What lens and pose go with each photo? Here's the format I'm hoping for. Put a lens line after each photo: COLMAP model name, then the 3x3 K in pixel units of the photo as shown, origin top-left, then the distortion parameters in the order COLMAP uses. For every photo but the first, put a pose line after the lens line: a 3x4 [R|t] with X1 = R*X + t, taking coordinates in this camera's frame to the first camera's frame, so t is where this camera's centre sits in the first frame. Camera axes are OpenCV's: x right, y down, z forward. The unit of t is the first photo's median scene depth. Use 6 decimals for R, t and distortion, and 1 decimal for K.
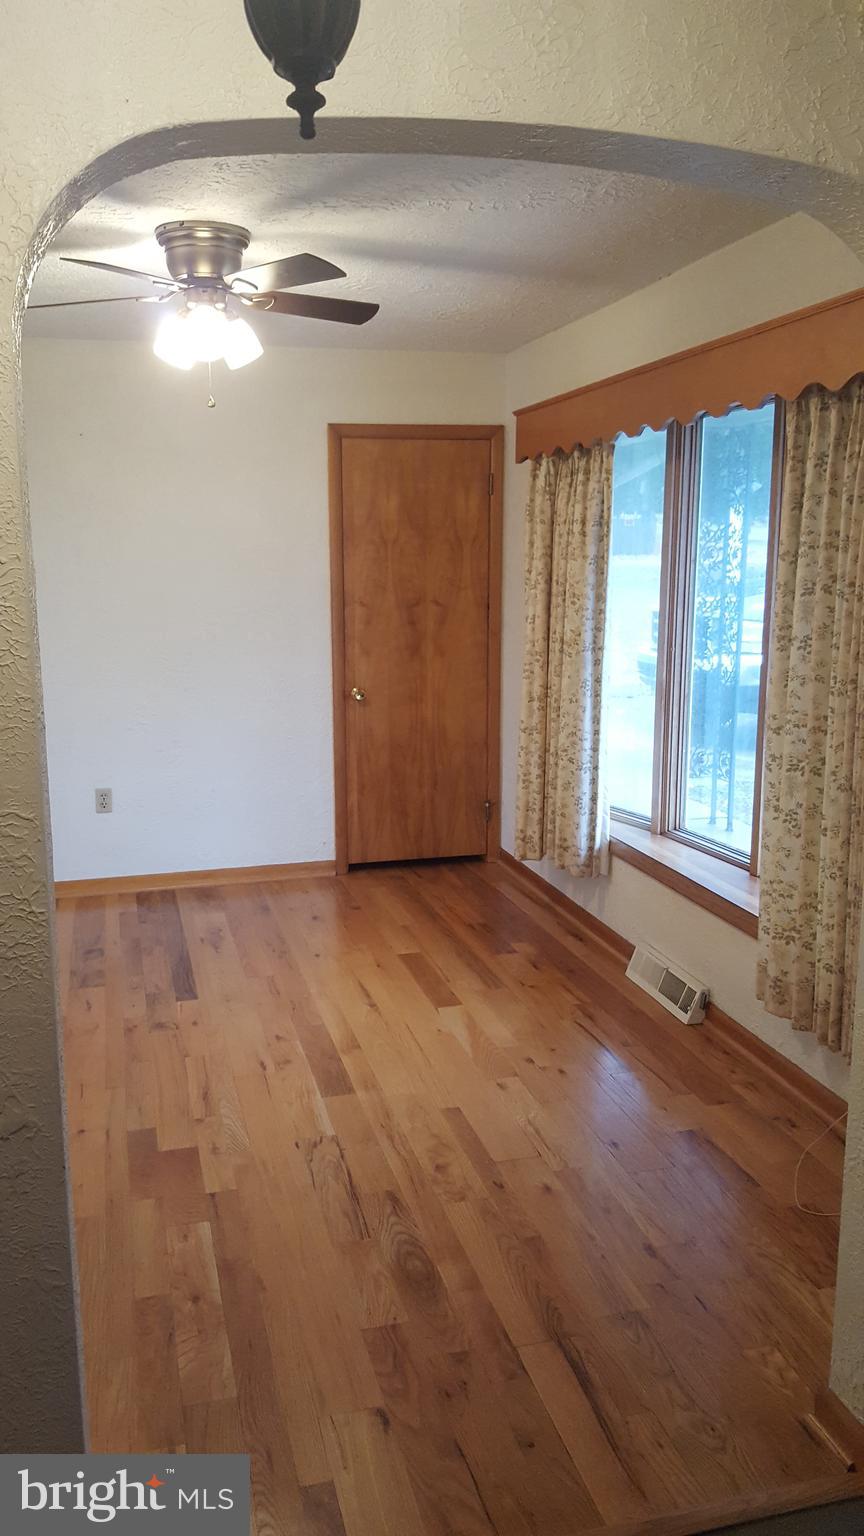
lens RADIAL K [[1154.8, 0, 394.4], [0, 1154.8, 758.7], [0, 0, 1]] dist [0.182934, -0.337682]
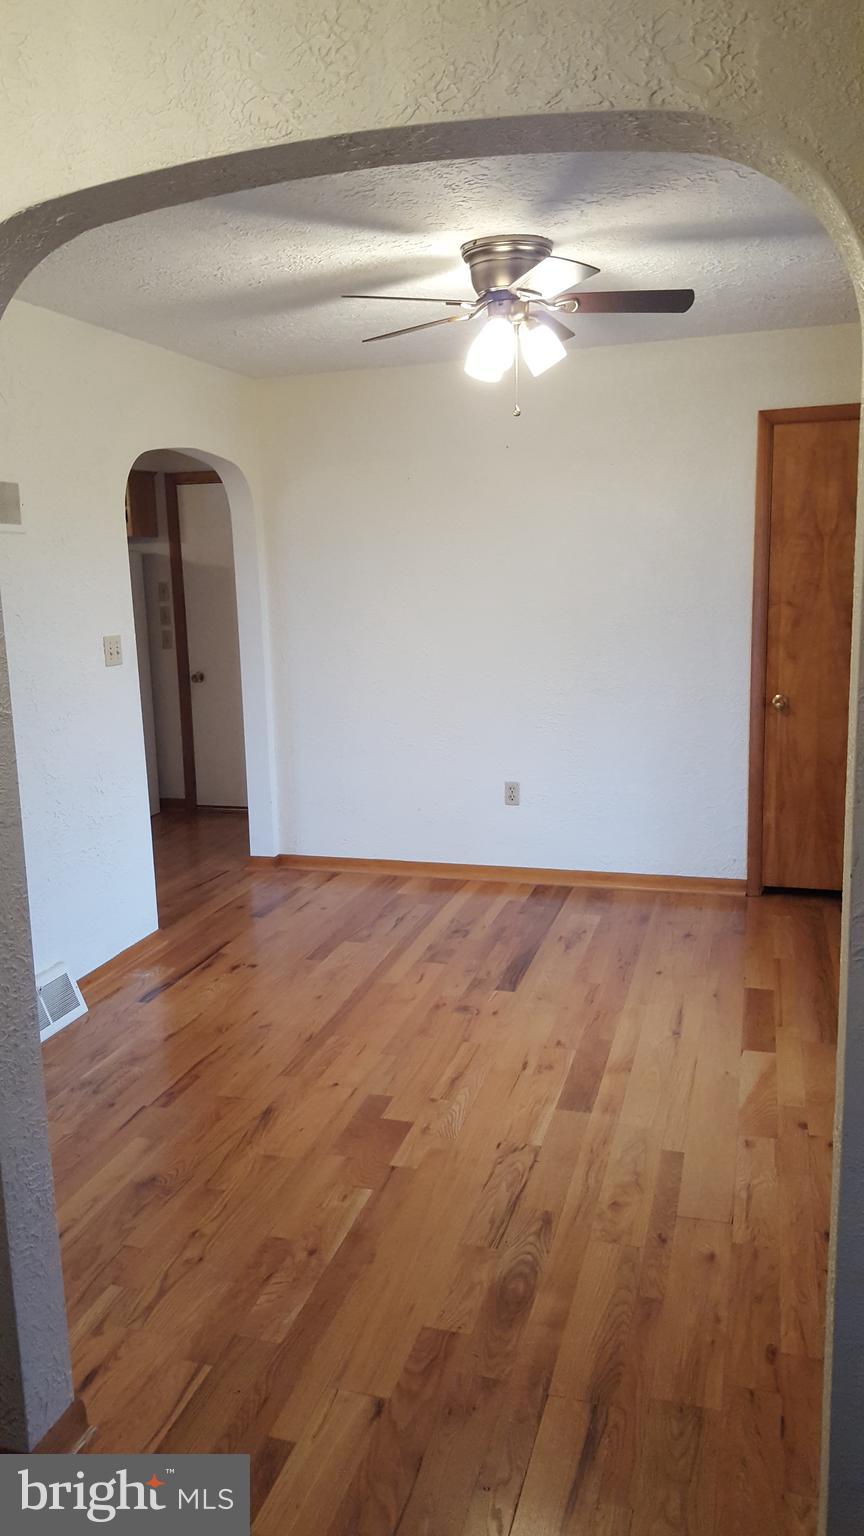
lens RADIAL K [[1154.8, 0, 394.4], [0, 1154.8, 758.7], [0, 0, 1]] dist [0.182934, -0.337682]
pose [[0.851784, 0.070269, -0.519159, 0.301837], [-0.069244, 0.997370, 0.021388, -0.015490], [0.519297, 0.017731, 0.854410, 0.076394]]
